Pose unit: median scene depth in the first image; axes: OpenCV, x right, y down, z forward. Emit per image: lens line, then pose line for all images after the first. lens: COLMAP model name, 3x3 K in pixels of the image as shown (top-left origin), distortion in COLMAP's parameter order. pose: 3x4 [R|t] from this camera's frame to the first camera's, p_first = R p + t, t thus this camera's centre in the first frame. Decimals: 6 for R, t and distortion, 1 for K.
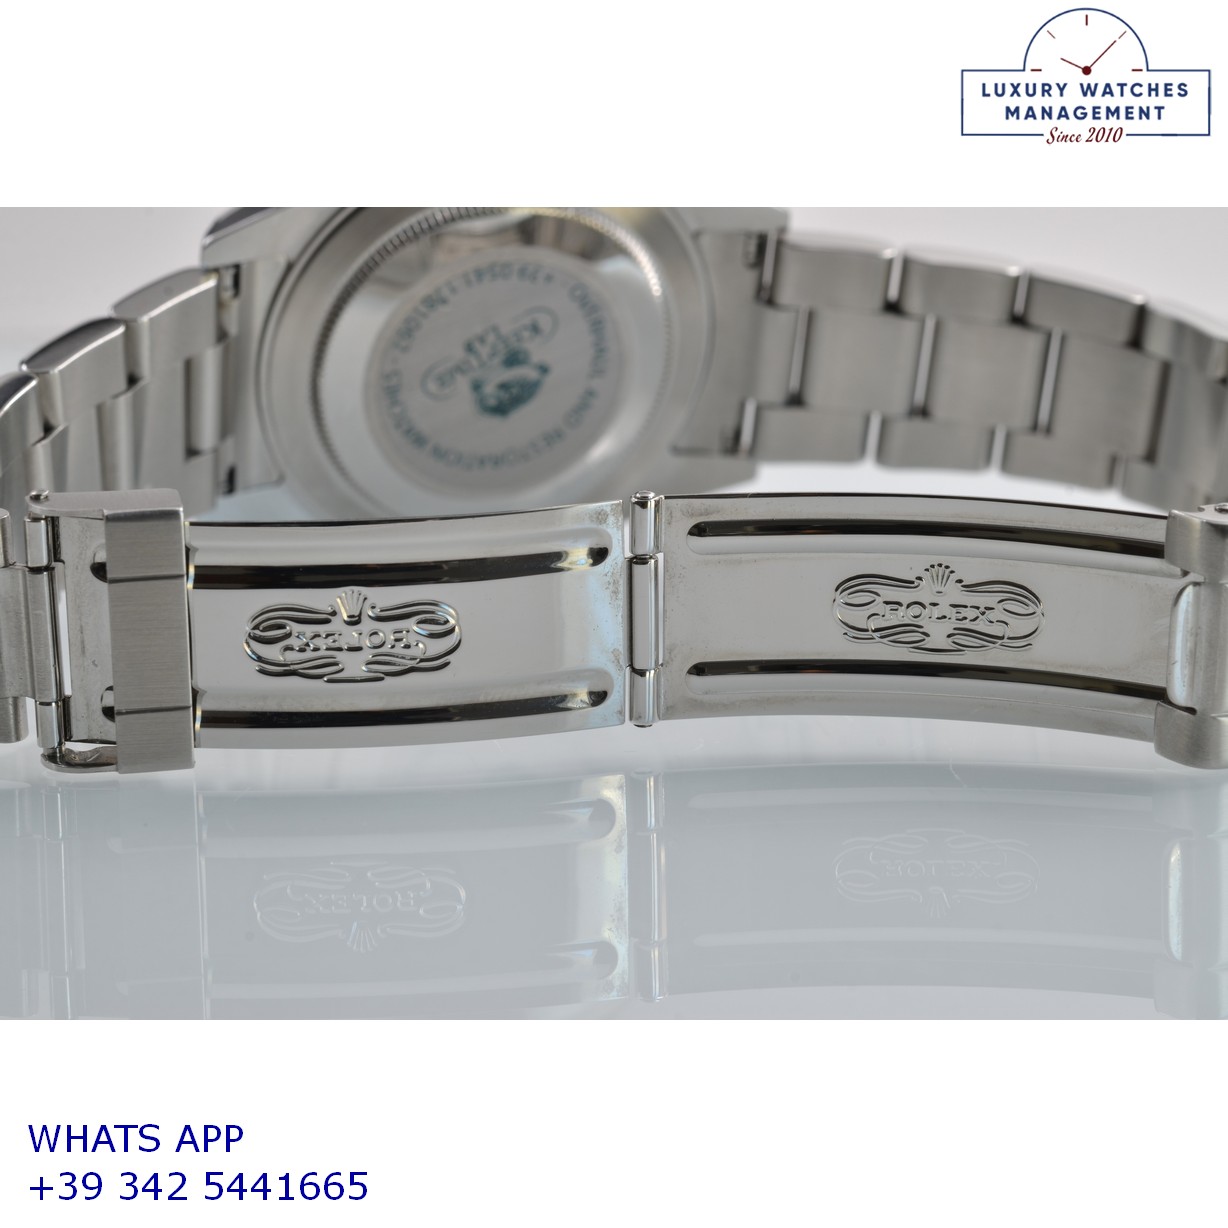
lens RADIAL K [[3928.6, 0, 658.6], [0, 3928.6, 613.2], [0, 0, 1]] dist [-0.066161, 0.215716]
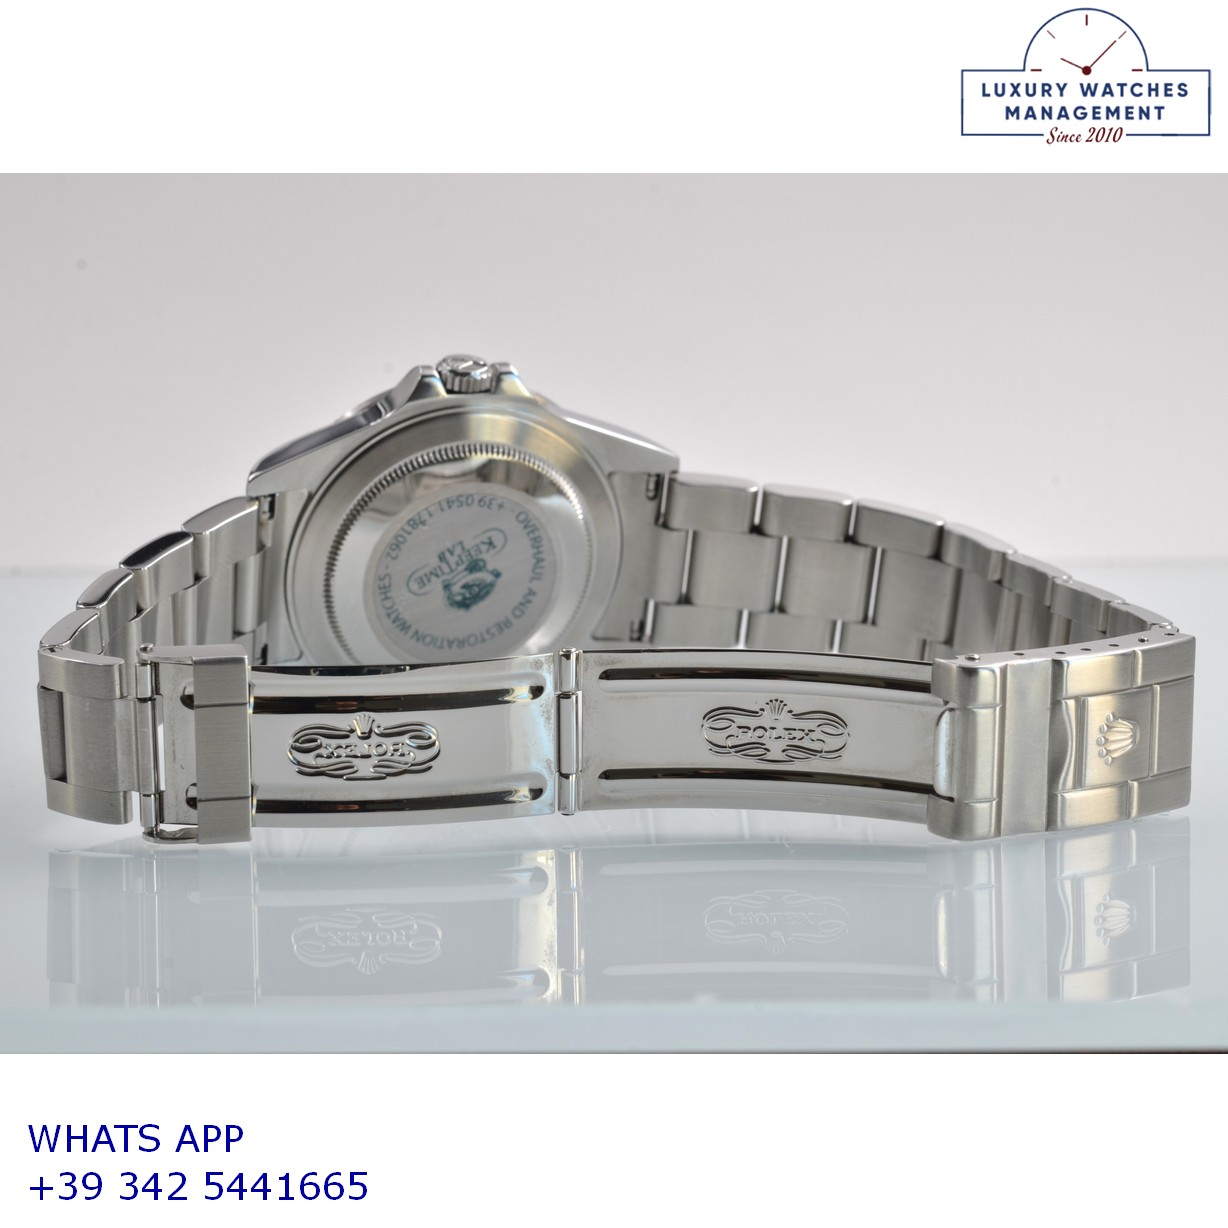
lens RADIAL K [[4685.4, 0, 614.0], [0, 4685.4, 614.0], [0, 0, 1]] dist [0.230280, 2.034060]
pose [[1.000000, 0.000362, -0.000256, 0.013230], [-0.000381, 0.996742, -0.080661, 0.093569], [0.000226, 0.080661, 0.996742, -0.693991]]
